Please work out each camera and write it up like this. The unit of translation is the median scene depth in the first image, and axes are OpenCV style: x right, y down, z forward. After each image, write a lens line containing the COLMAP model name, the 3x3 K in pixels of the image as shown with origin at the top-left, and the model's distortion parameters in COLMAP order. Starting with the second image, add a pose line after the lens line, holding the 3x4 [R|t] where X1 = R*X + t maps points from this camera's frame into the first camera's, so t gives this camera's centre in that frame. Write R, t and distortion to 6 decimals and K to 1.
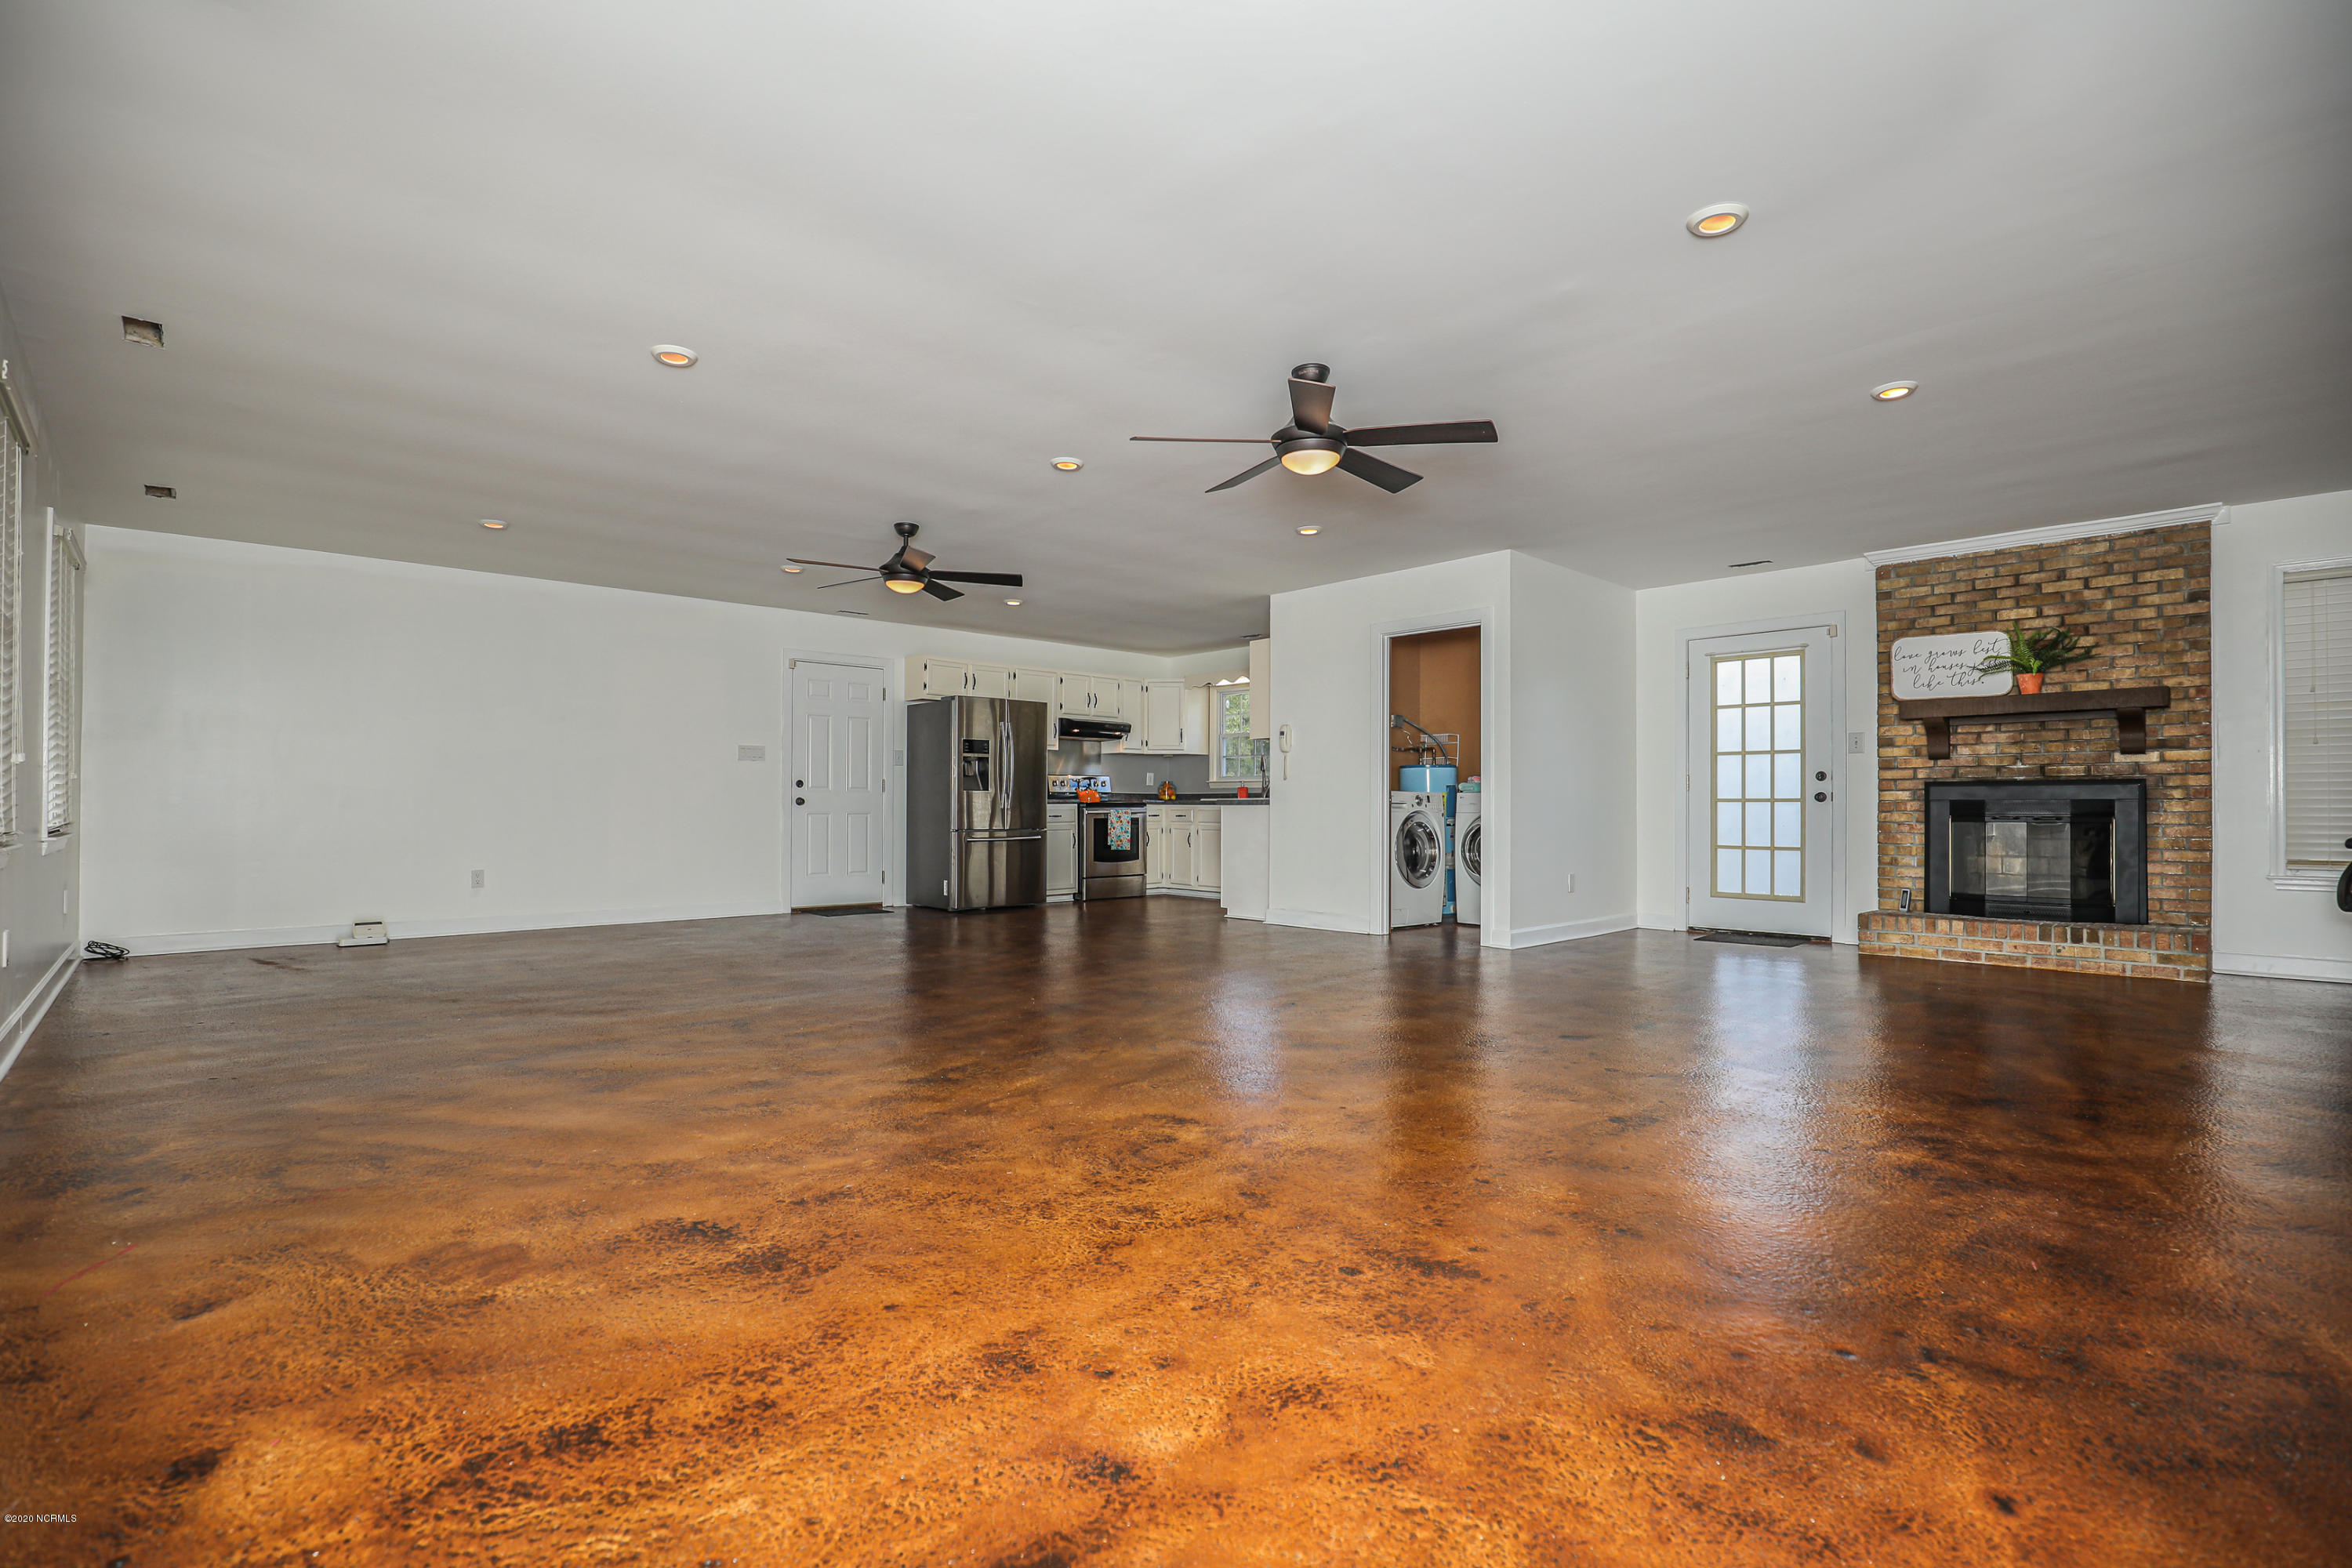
lens RADIAL K [[1078.0, 0, 1160.7], [0, 1078.0, 792.1], [0, 0, 1]] dist [-0.035608, 0.006226]
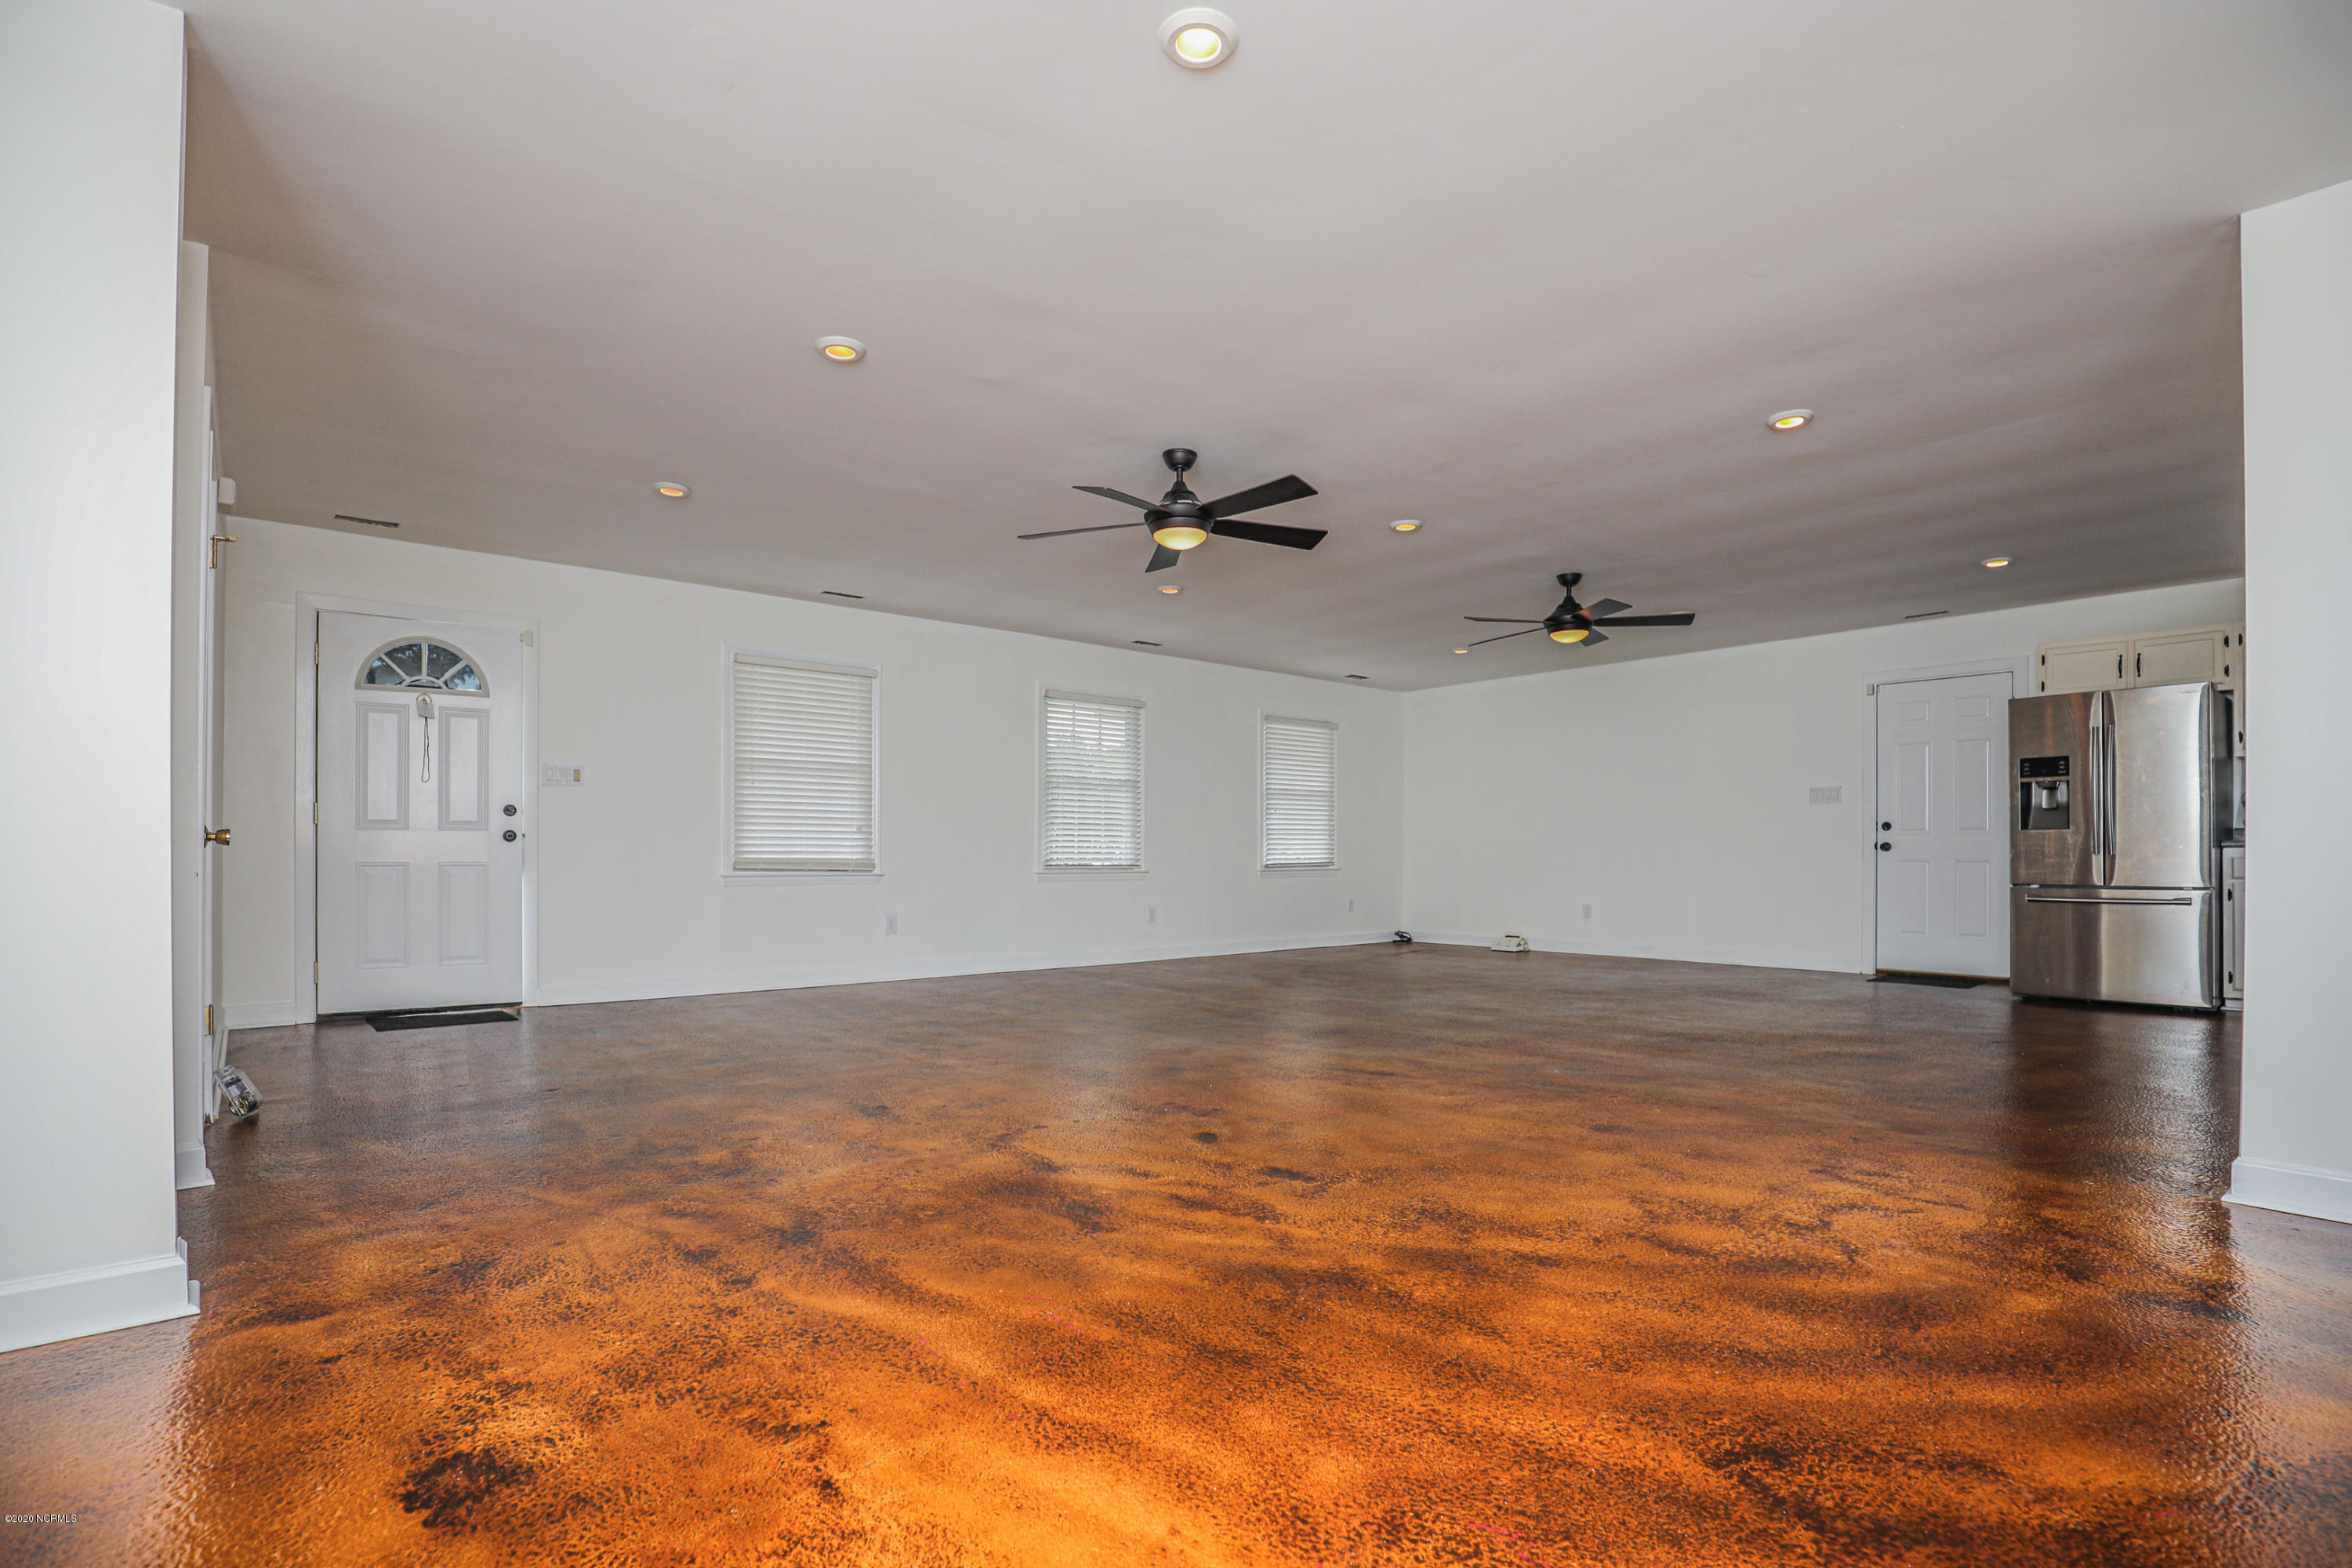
lens RADIAL K [[1091.9, 0, 1160.3], [0, 1091.9, 845.9], [0, 0, 1]] dist [-0.030478, 0.000368]
pose [[-0.035789, -0.007878, -0.999328, 0.540832], [0.016795, 0.999823, -0.008483, 0.005529], [0.999218, -0.017087, -0.035651, 0.442249]]
